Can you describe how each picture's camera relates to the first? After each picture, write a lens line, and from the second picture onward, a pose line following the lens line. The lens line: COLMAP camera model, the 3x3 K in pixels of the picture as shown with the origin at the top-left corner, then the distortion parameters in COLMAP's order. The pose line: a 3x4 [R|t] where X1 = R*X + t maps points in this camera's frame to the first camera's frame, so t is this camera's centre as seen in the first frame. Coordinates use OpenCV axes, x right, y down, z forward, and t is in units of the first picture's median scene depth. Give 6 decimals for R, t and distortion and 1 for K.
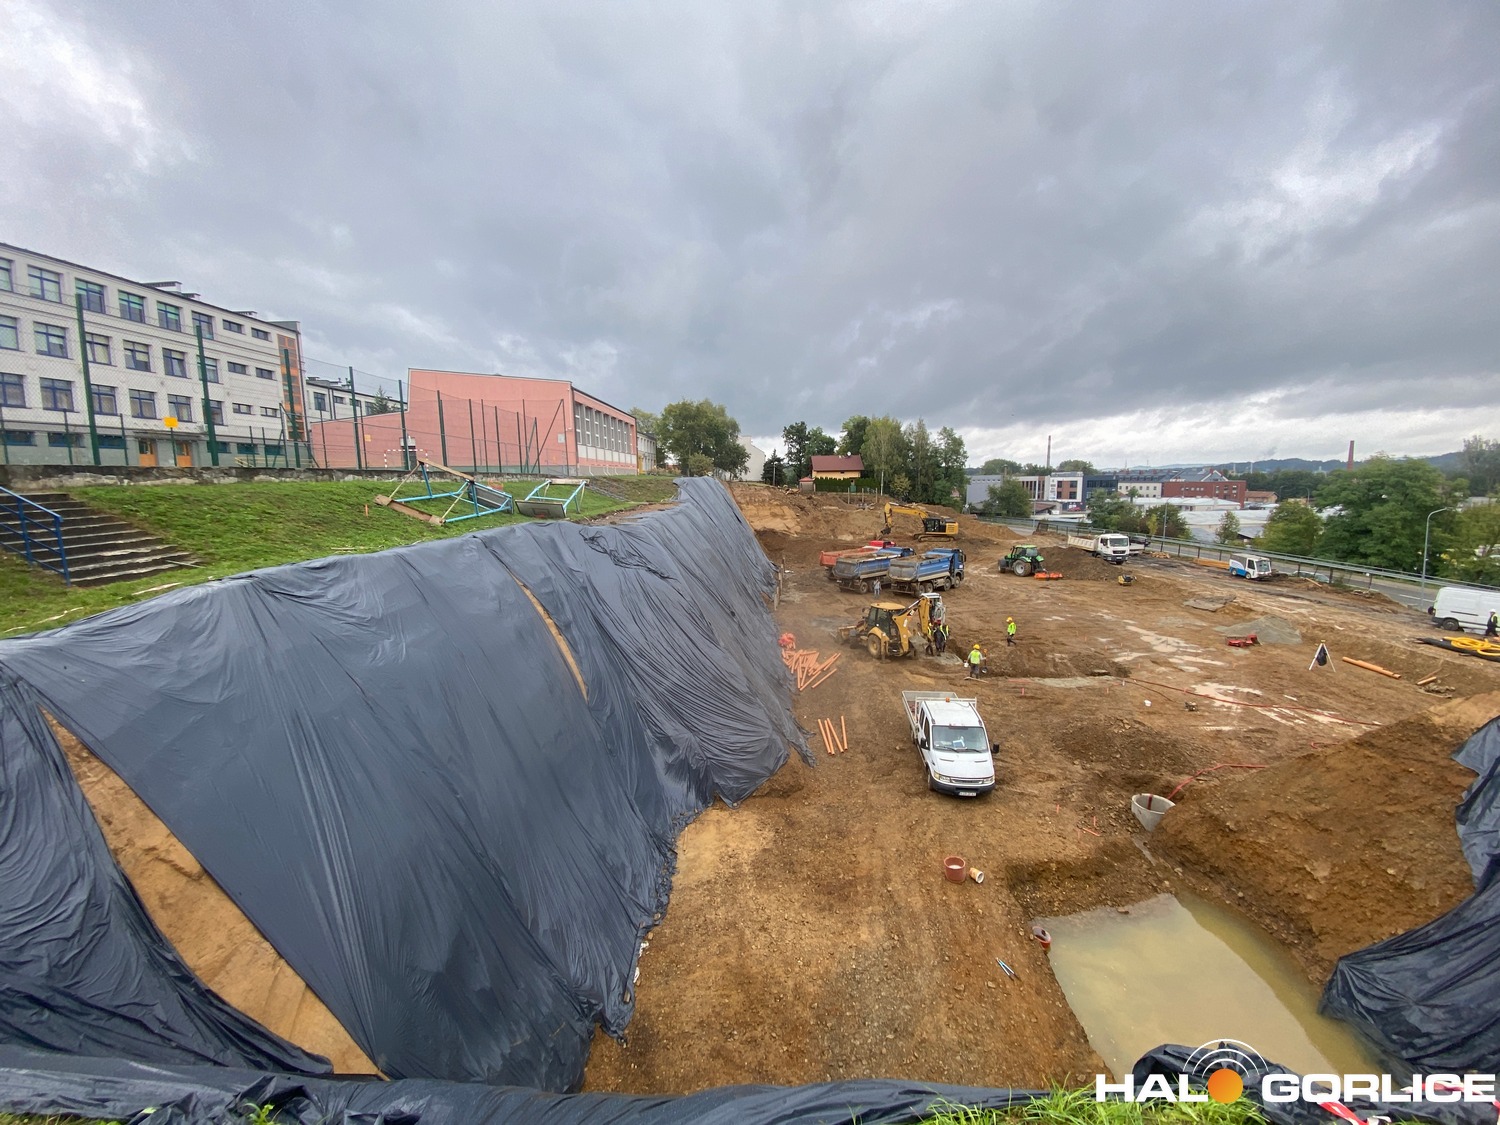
lens RADIAL K [[612.7, 0, 735.2], [0, 612.7, 548.1], [0, 0, 1]] dist [-0.016117, -0.007003]
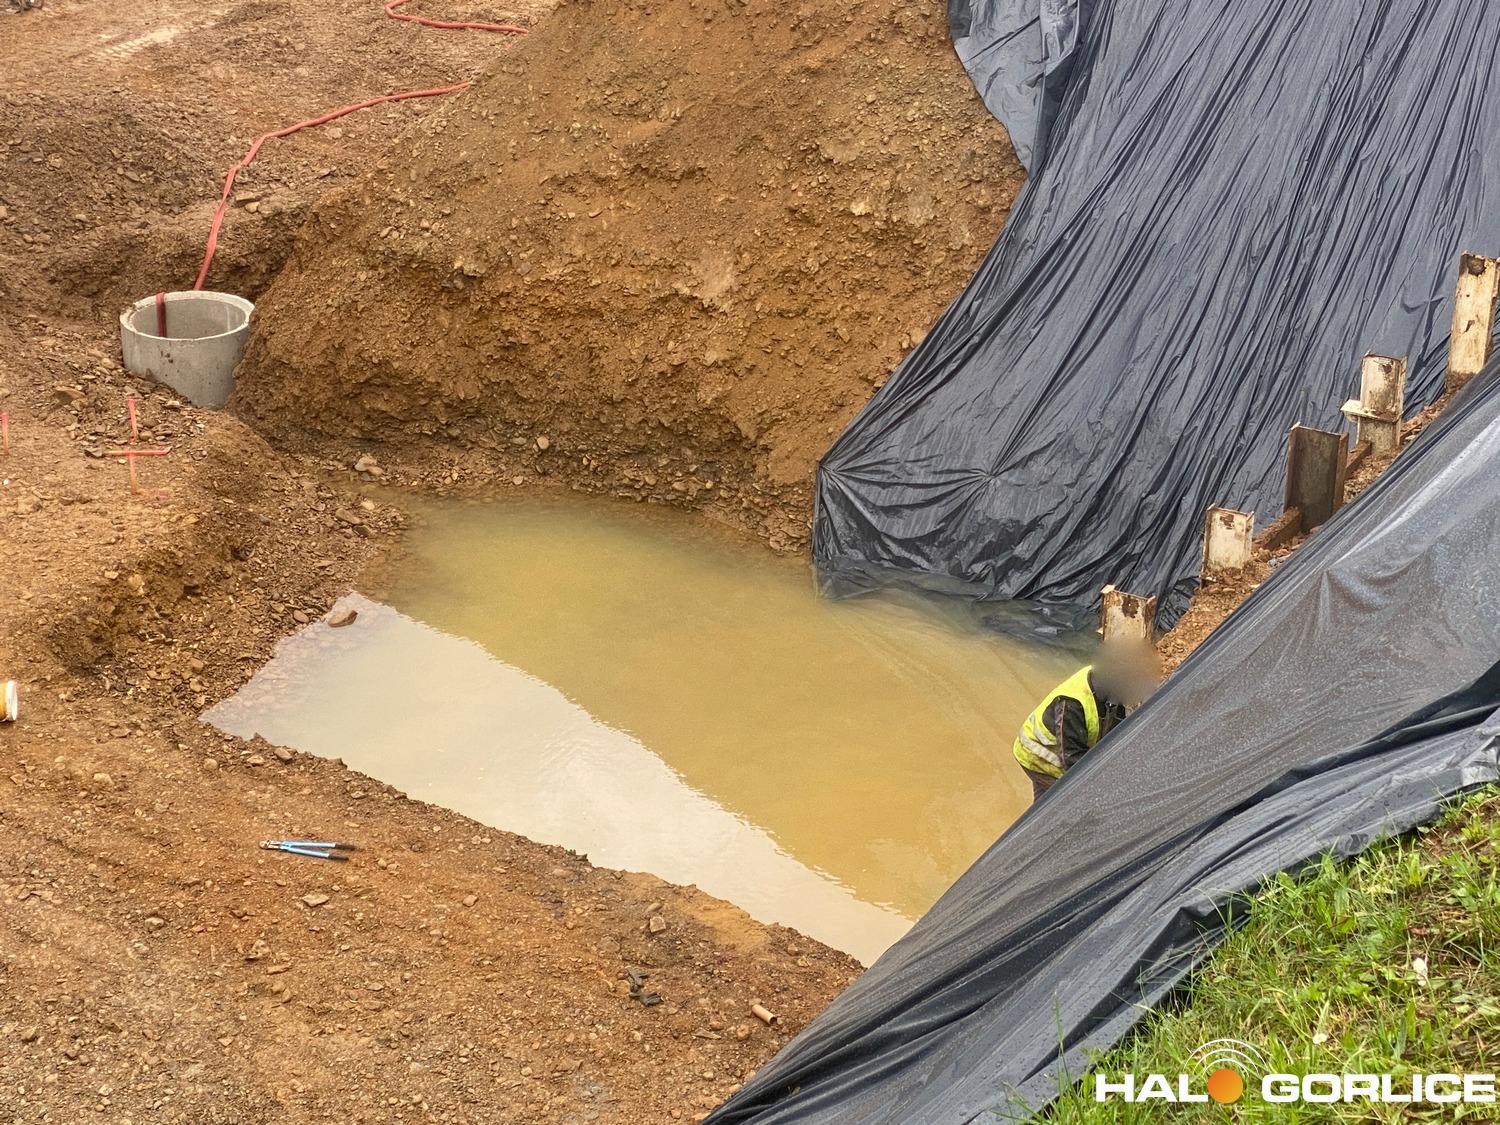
lens RADIAL K [[3297.6, 0, 747.9], [0, 3297.6, 551.0], [0, 0, 1]] dist [0.128454, 0.000000]
pose [[0.470351, -0.365022, 0.803448, -0.599134], [0.089488, 0.925480, 0.368075, -0.035370], [-0.877930, -0.101226, 0.467966, 0.024947]]
